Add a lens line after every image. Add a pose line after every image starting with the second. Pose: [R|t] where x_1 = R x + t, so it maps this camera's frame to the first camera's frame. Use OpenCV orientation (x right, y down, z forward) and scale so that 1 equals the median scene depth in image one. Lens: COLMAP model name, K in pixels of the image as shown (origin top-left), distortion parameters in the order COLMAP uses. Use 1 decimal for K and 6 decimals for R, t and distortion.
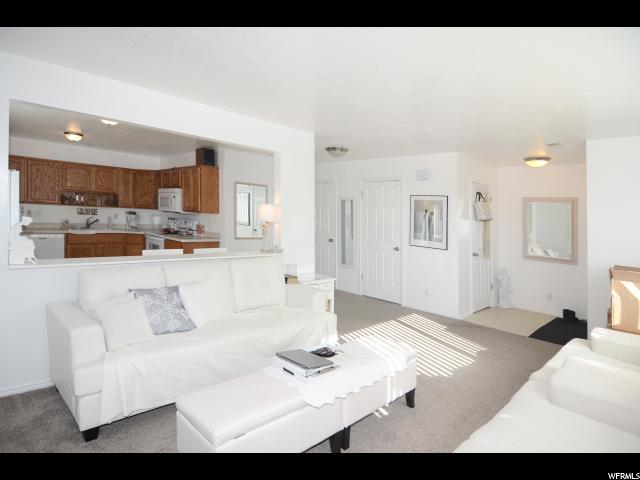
lens RADIAL K [[369.5, 0, 321.0], [0, 369.5, 224.0], [0, 0, 1]] dist [-0.019080, -0.000768]
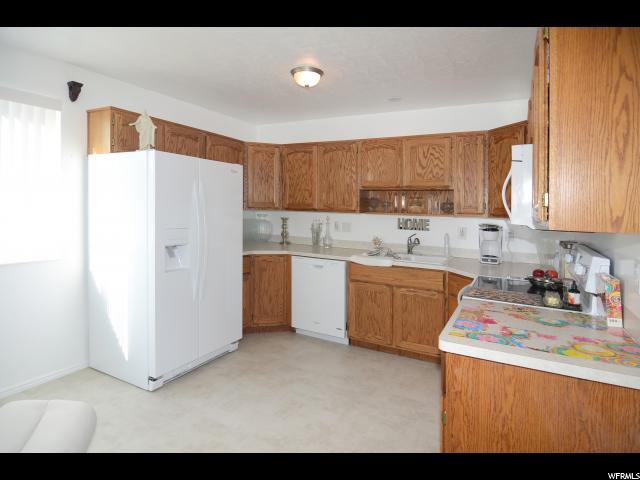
lens RADIAL K [[368.1, 0, 337.4], [0, 368.1, 235.1], [0, 0, 1]] dist [-0.018410, -0.000919]
pose [[0.281580, 0.026187, -0.959180, -0.132513], [-0.034522, 0.999257, 0.017147, -0.023570], [0.958917, 0.028284, 0.282275, 0.751649]]
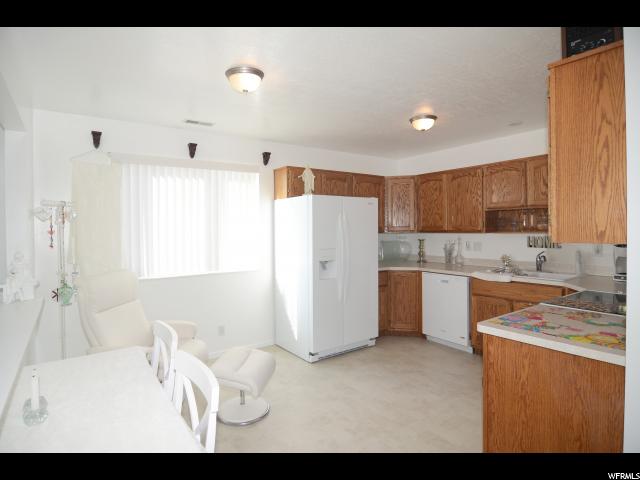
lens RADIAL K [[382.1, 0, 320.3], [0, 382.1, 258.6], [0, 0, 1]] dist [-0.001391, -0.000264]
pose [[-0.211821, 0.026541, -0.976948, 0.010258], [-0.018764, 0.999336, 0.031217, -0.020980], [0.977128, 0.024944, -0.211182, 0.811526]]
